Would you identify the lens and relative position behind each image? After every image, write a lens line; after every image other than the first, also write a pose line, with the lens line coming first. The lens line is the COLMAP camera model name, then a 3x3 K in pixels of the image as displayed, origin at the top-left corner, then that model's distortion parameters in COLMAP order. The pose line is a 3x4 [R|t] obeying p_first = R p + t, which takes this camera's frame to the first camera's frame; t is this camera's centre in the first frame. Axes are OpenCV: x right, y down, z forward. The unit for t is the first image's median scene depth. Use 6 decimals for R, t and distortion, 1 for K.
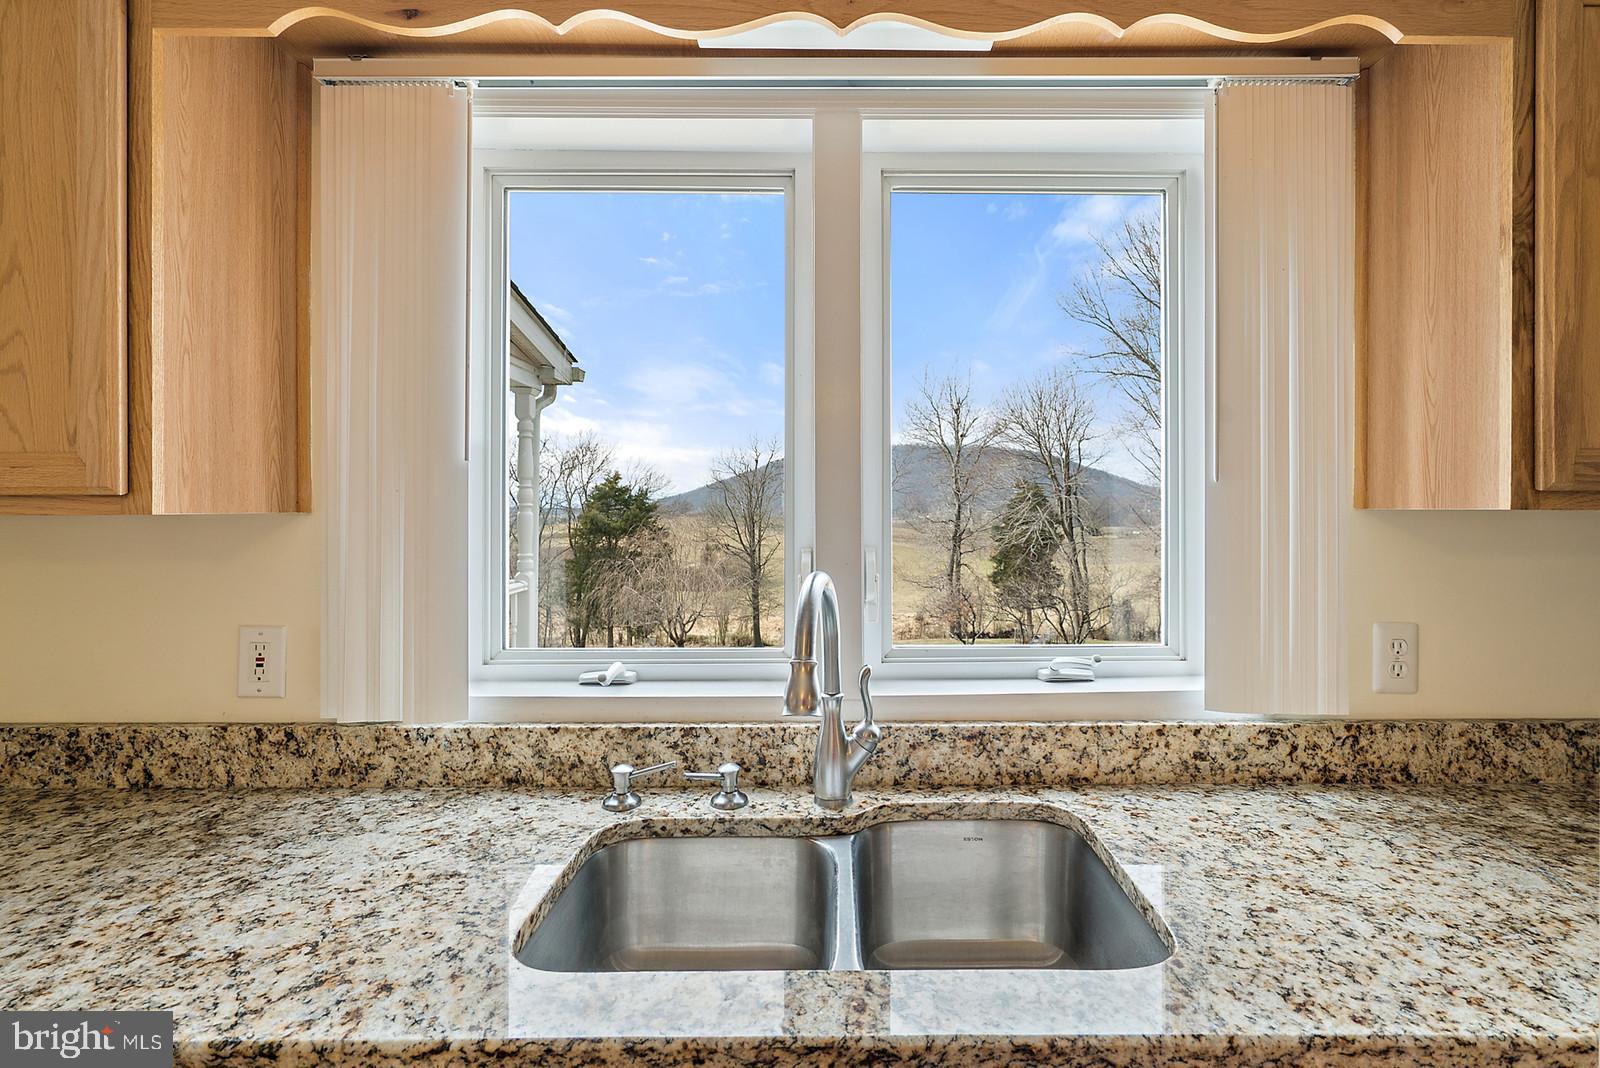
lens RADIAL K [[766.0, 0, 797.3], [0, 766.0, 511.2], [0, 0, 1]] dist [0.000885, -0.000901]
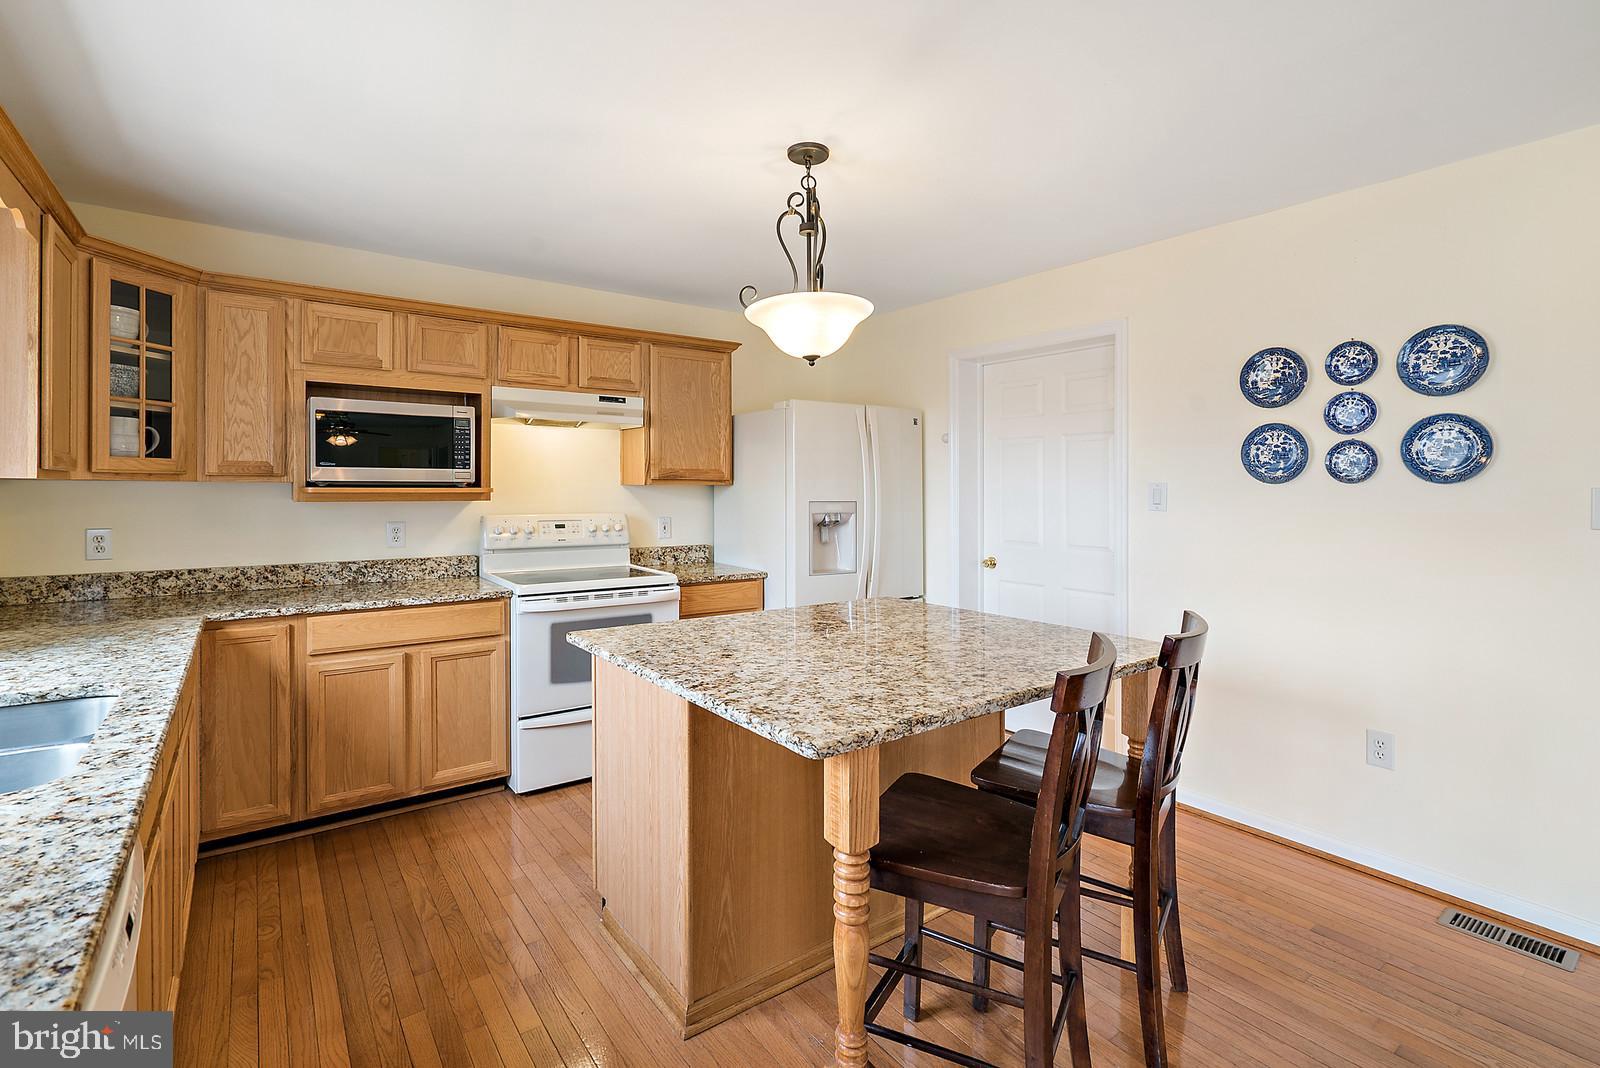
lens RADIAL K [[747.4, 0, 791.7], [0, 747.4, 490.9], [0, 0, 1]] dist [0.000658, 0.000107]
pose [[-0.576901, -0.011334, 0.816735, -1.565315], [-0.010676, 0.999923, 0.006335, -0.001527], [-0.816744, -0.005065, -0.576978, 0.436887]]
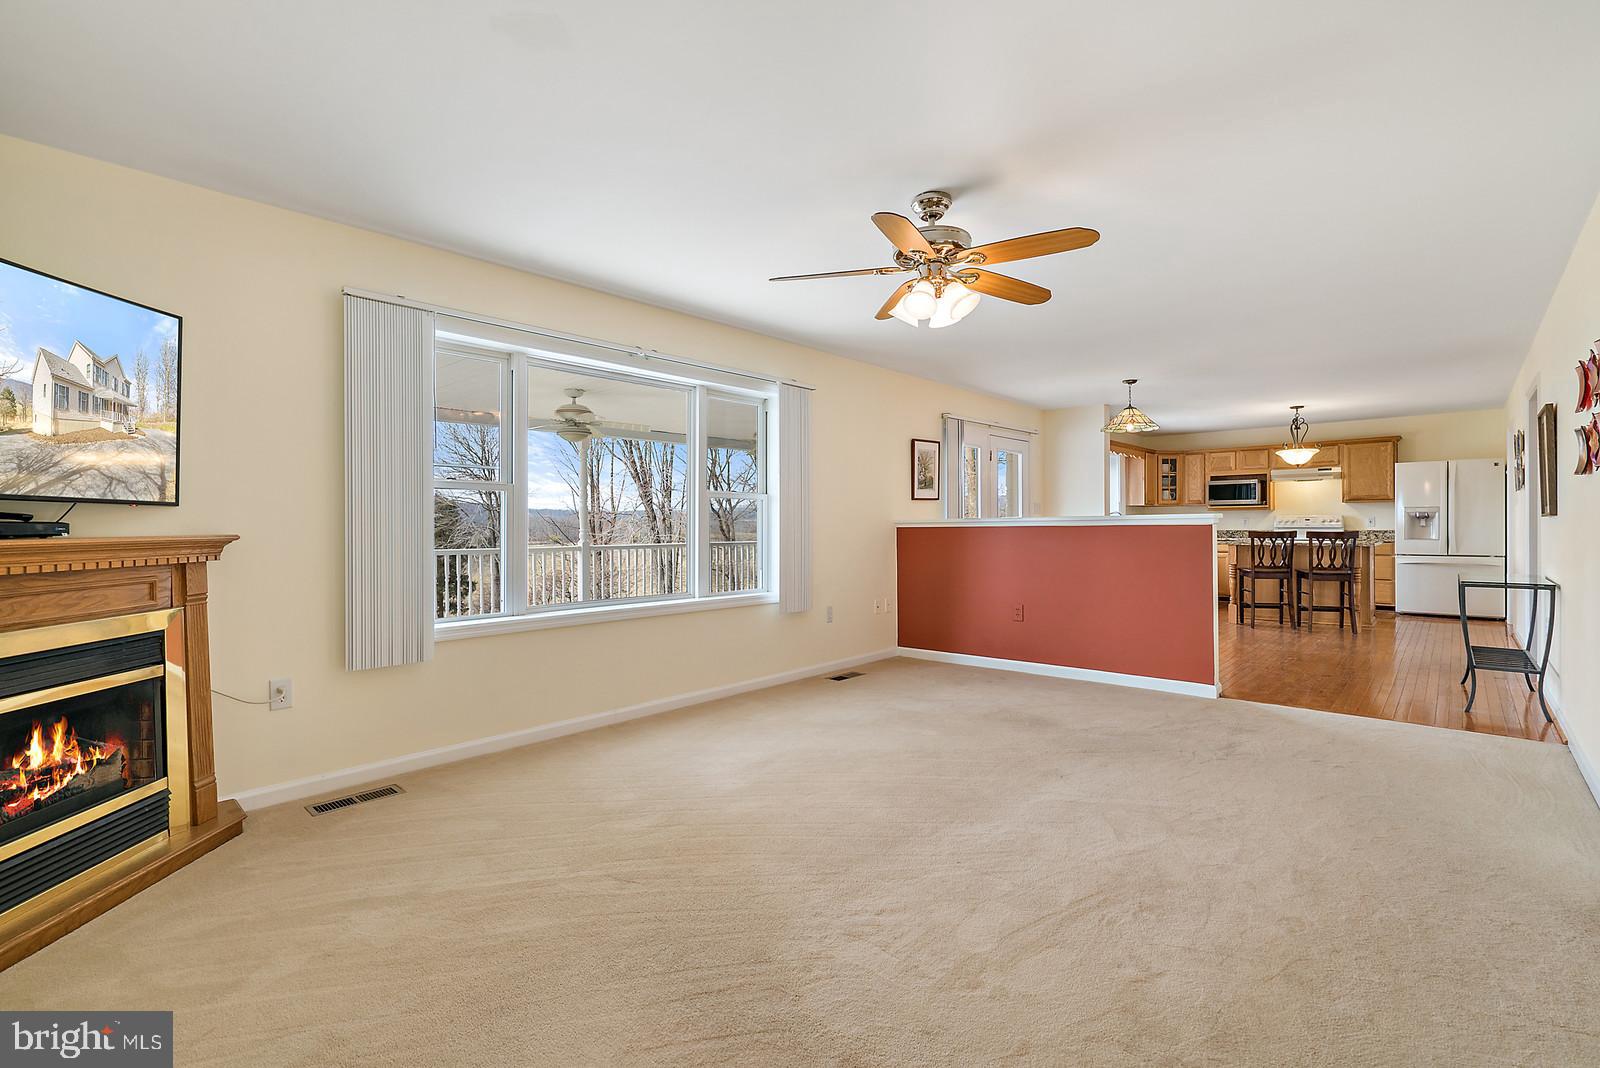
lens RADIAL K [[734.1, 0, 793.9], [0, 734.1, 525.7], [0, 0, 1]] dist [-0.003139, -0.000084]
pose [[0.677478, -0.006716, 0.735512, -8.111224], [0.006005, 0.999975, 0.003600, 0.178449], [-0.735519, 0.001978, 0.677502, -1.888598]]
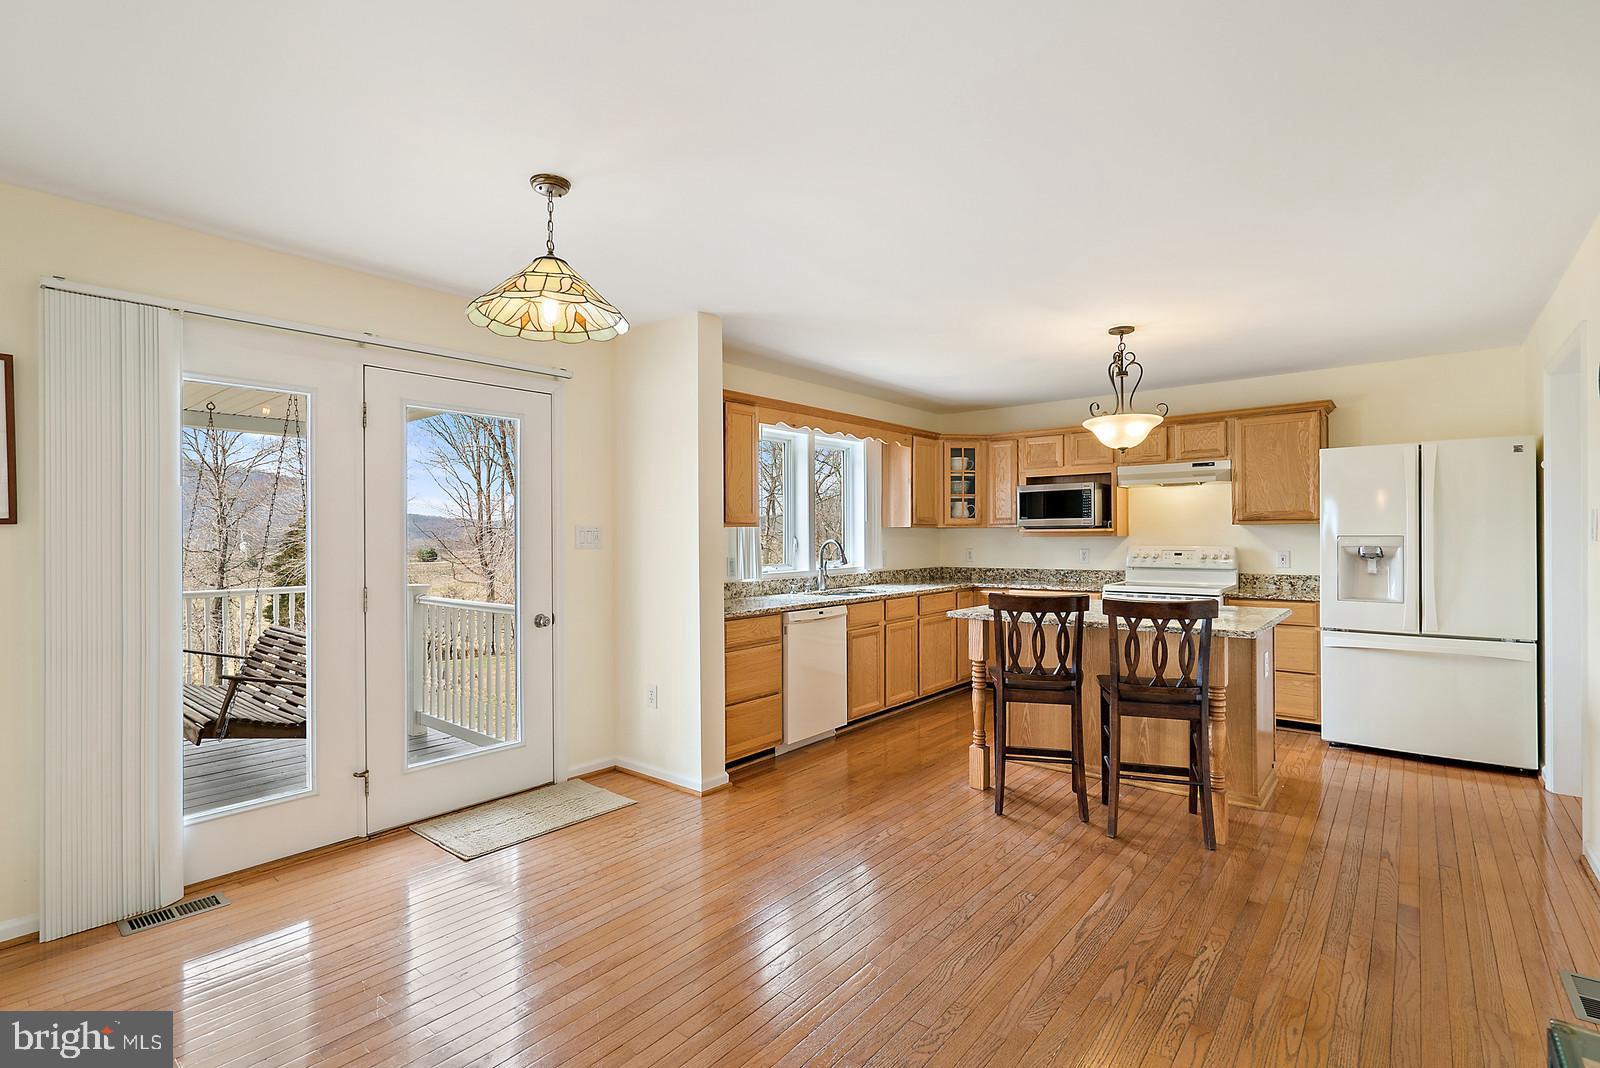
lens RADIAL K [[754.3, 0, 800.0], [0, 754.3, 534.0], [0, 0, 1]] dist [-0.000102, -0.000206]
pose [[0.636221, -0.001049, 0.771506, -3.521870], [0.003869, 0.999991, -0.001830, 0.052427], [-0.771497, 0.004149, 0.636219, -1.757784]]
